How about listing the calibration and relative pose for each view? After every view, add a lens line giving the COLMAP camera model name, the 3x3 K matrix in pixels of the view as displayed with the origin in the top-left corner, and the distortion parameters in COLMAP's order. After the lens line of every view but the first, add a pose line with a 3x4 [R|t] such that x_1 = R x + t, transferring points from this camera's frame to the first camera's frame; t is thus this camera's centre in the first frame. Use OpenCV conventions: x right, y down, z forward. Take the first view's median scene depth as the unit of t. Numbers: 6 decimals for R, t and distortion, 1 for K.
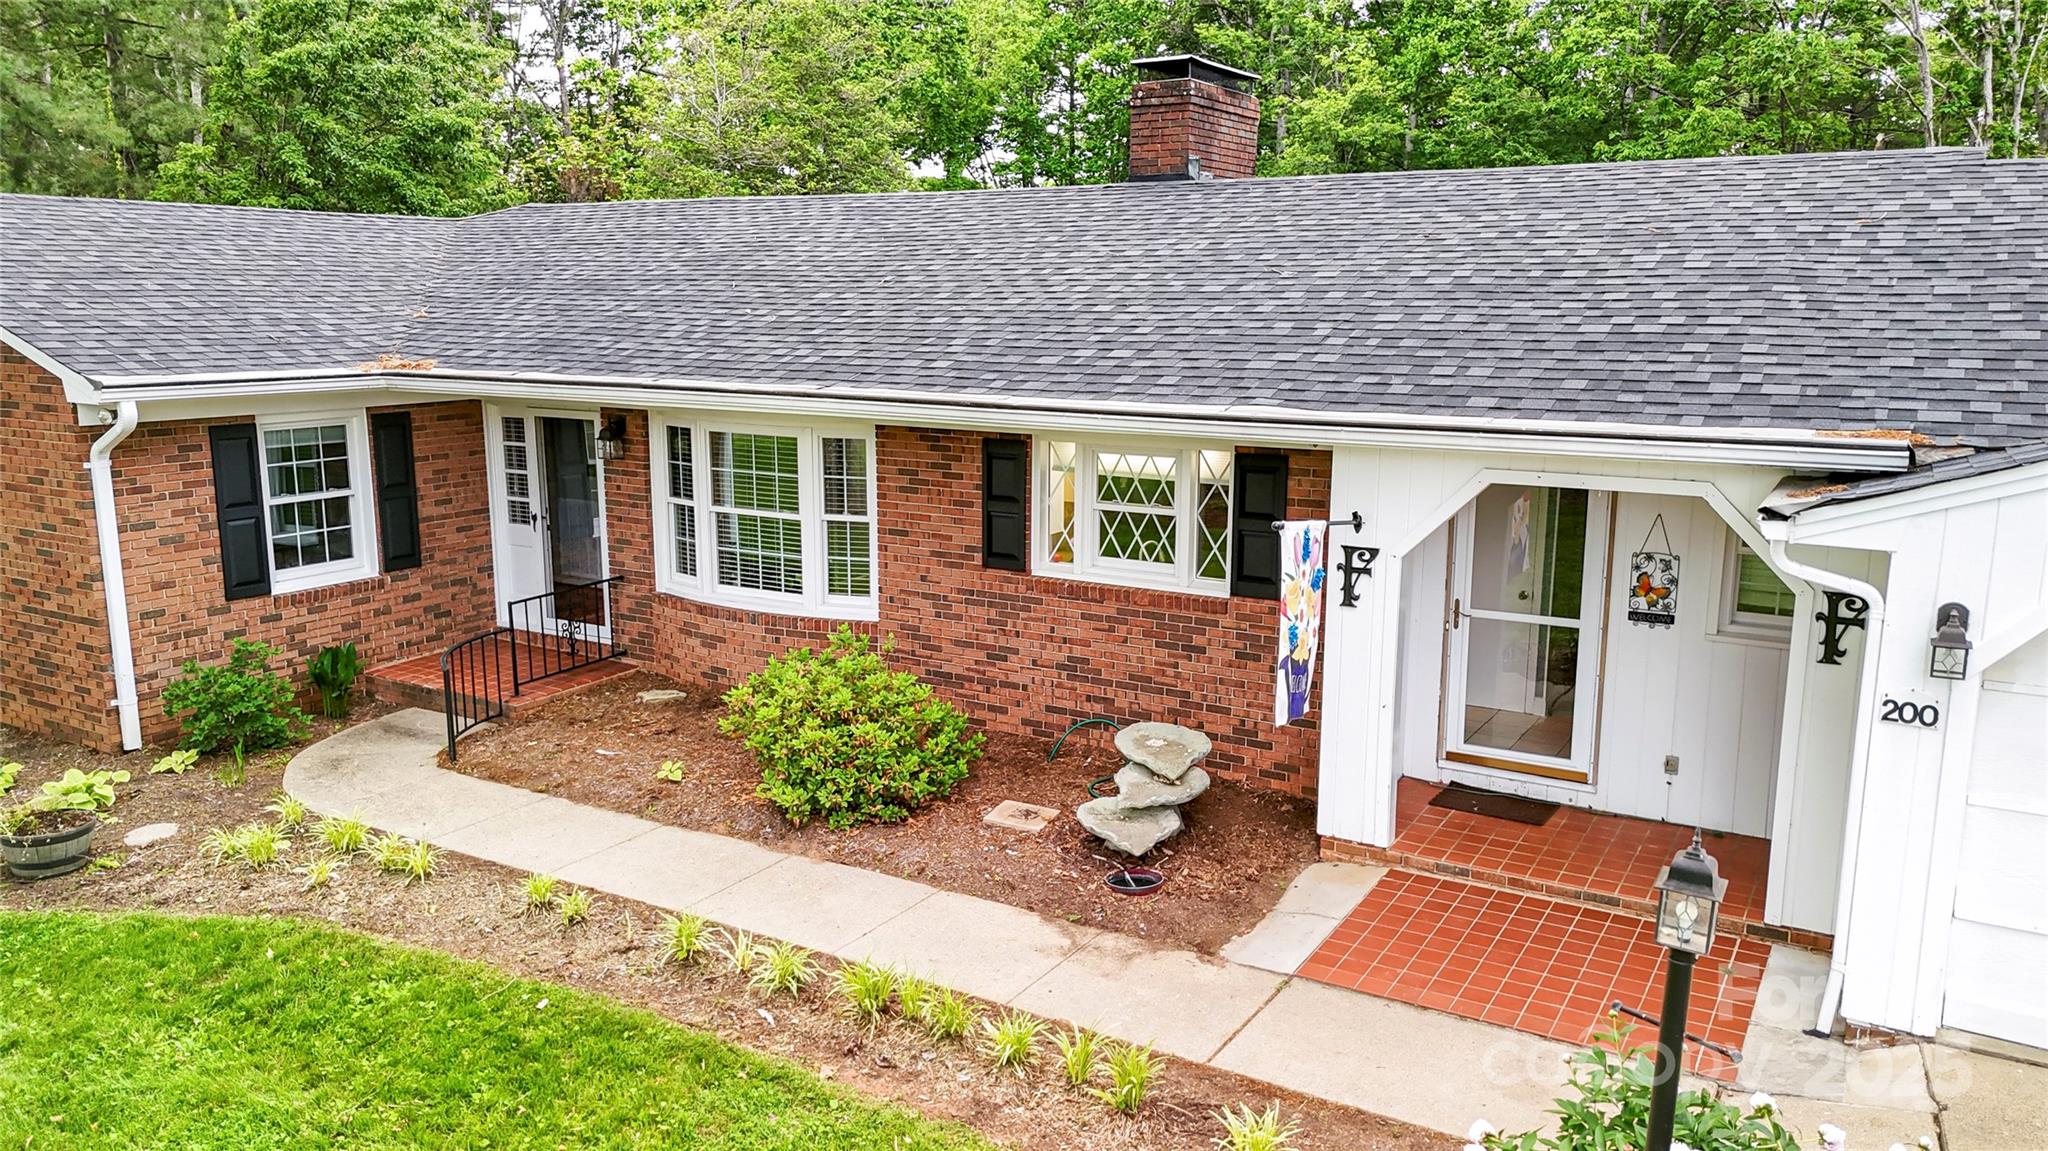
lens RADIAL K [[1496.5, 0, 1024.0], [0, 1496.5, 575.5], [0, 0, 1]] dist [0.118106, -0.210406]
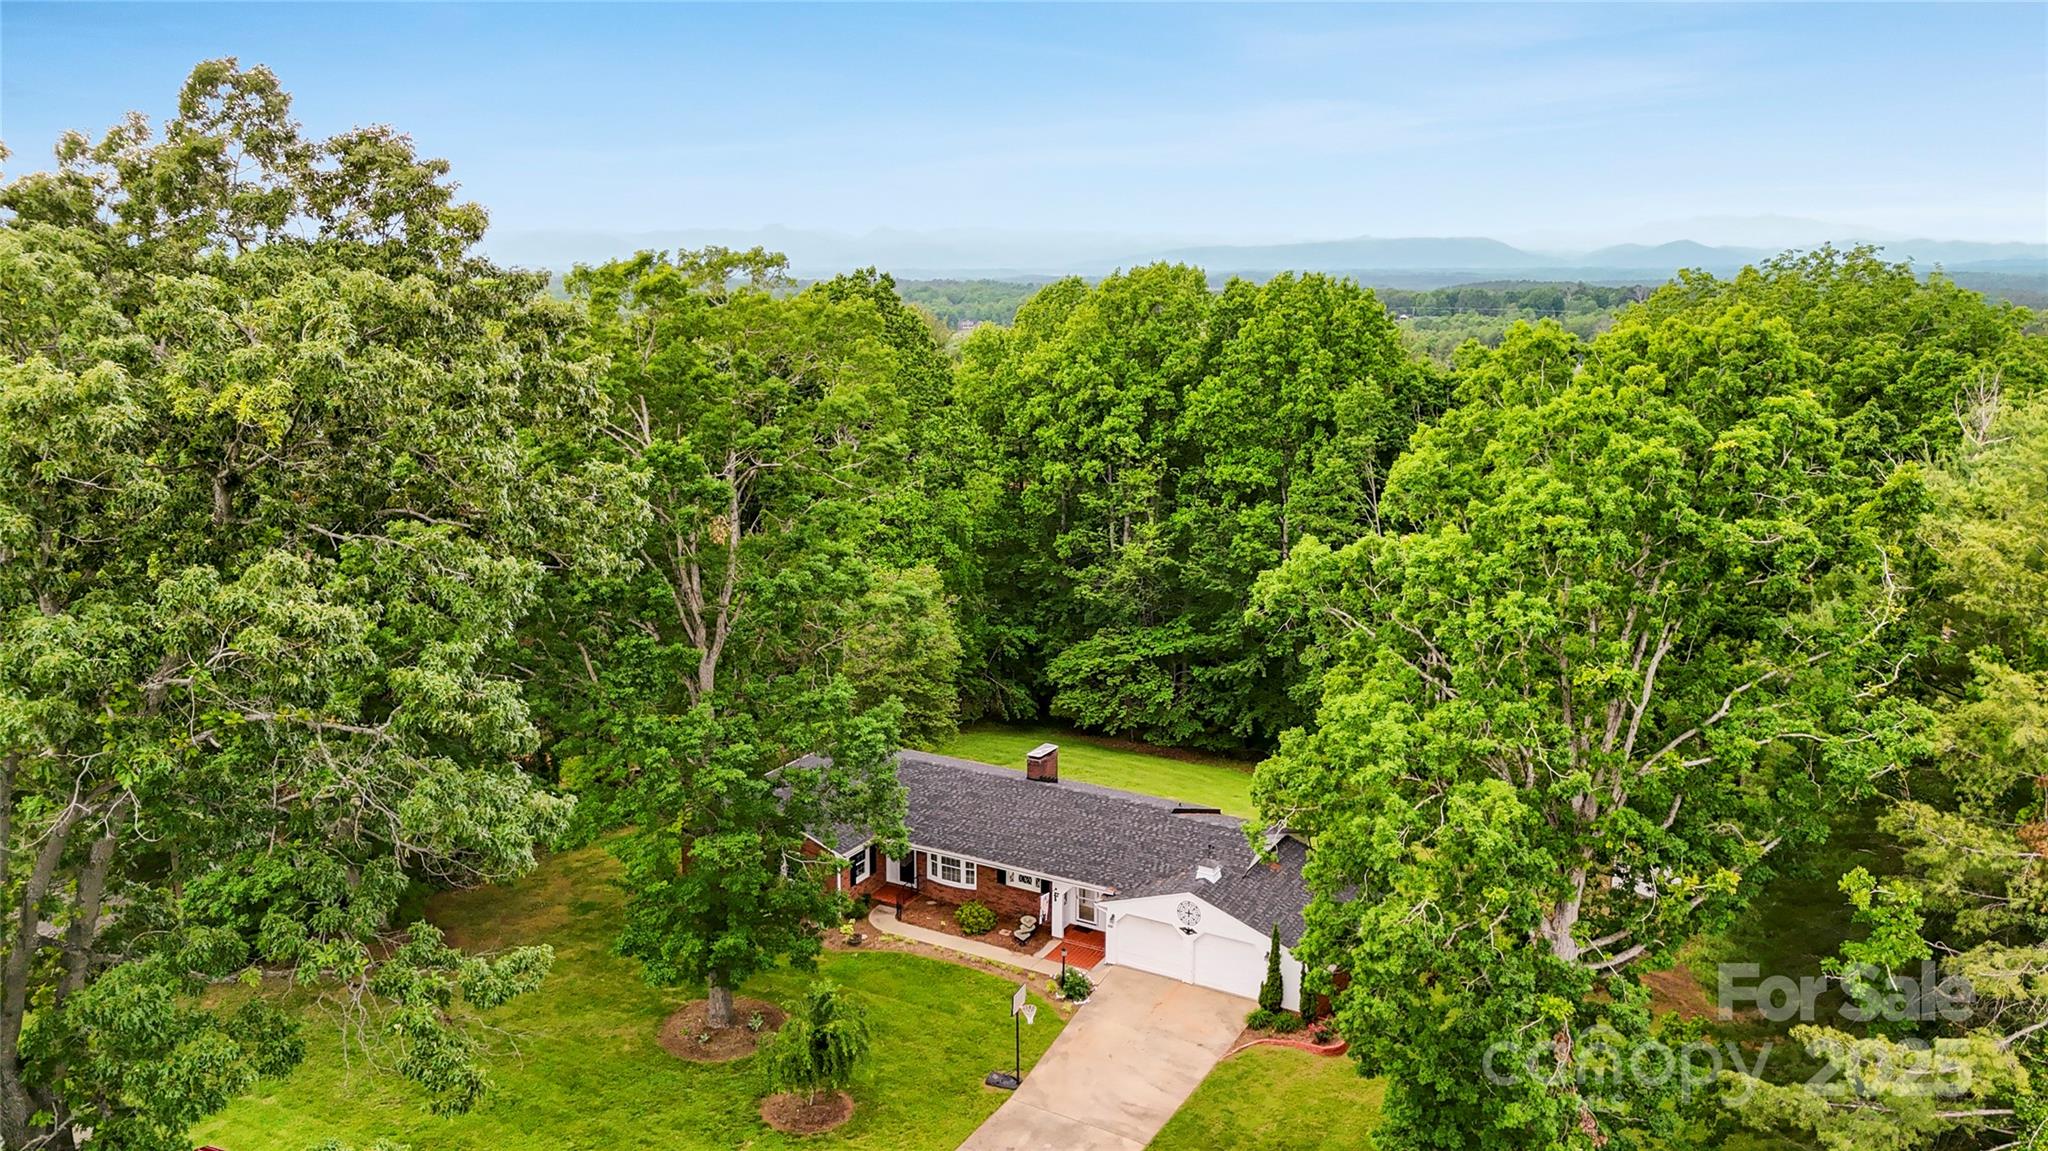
lens RADIAL K [[1496.5, 0, 1024.0], [0, 1496.5, 575.5], [0, 0, 1]] dist [0.118106, -0.210406]
pose [[0.999546, -0.002880, 0.030005, -0.087110], [0.002444, 0.999891, 0.014582, -1.156927], [-0.030043, -0.014502, 0.999443, -4.272766]]
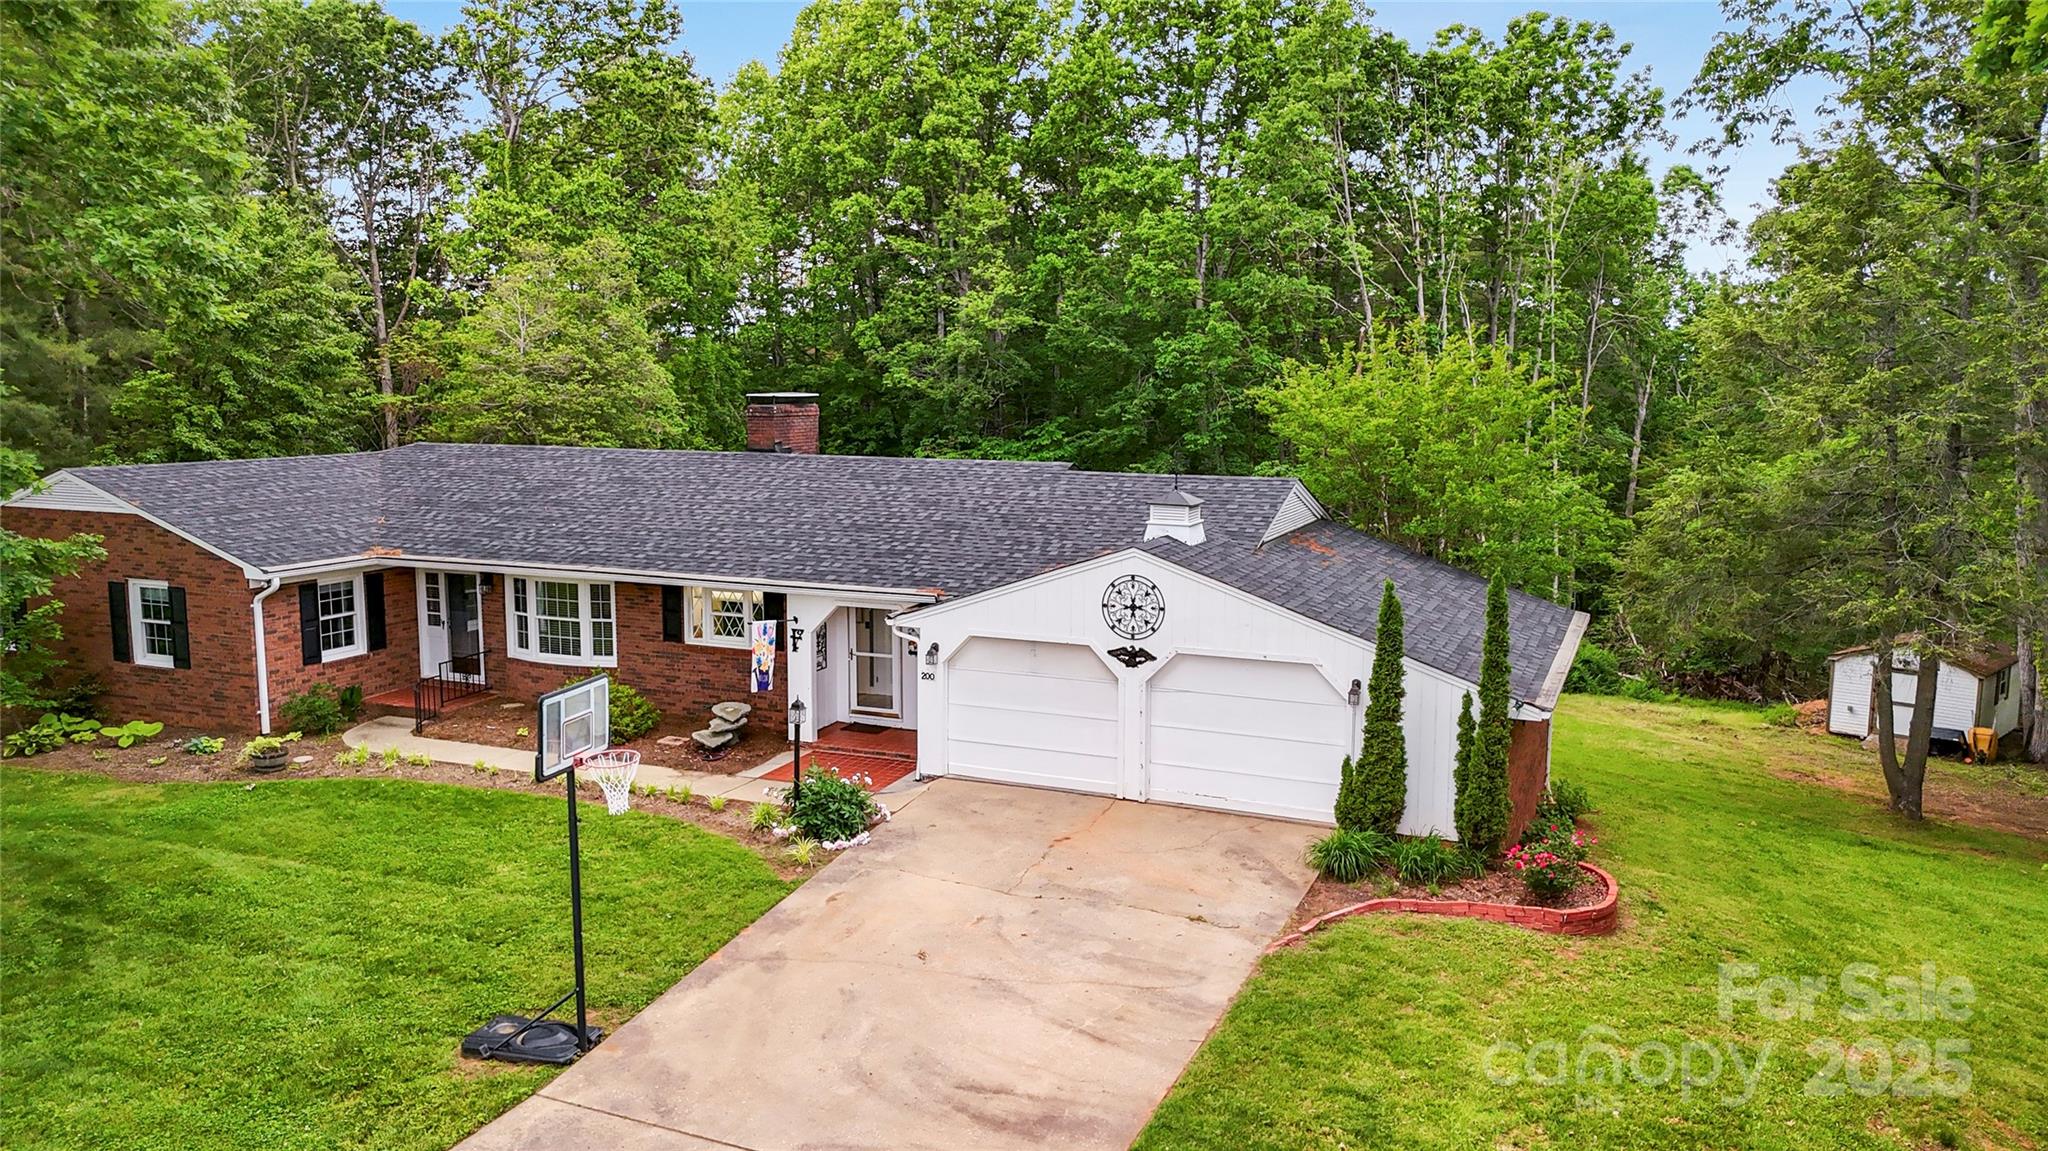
lens RADIAL K [[1496.5, 0, 1024.0], [0, 1496.5, 575.5], [0, 0, 1]] dist [0.118106, -0.210406]
pose [[0.990596, -0.017203, 0.135730, 0.201290], [0.024158, 0.998469, -0.049758, 0.021722], [-0.134666, 0.052569, 0.989496, -1.310288]]
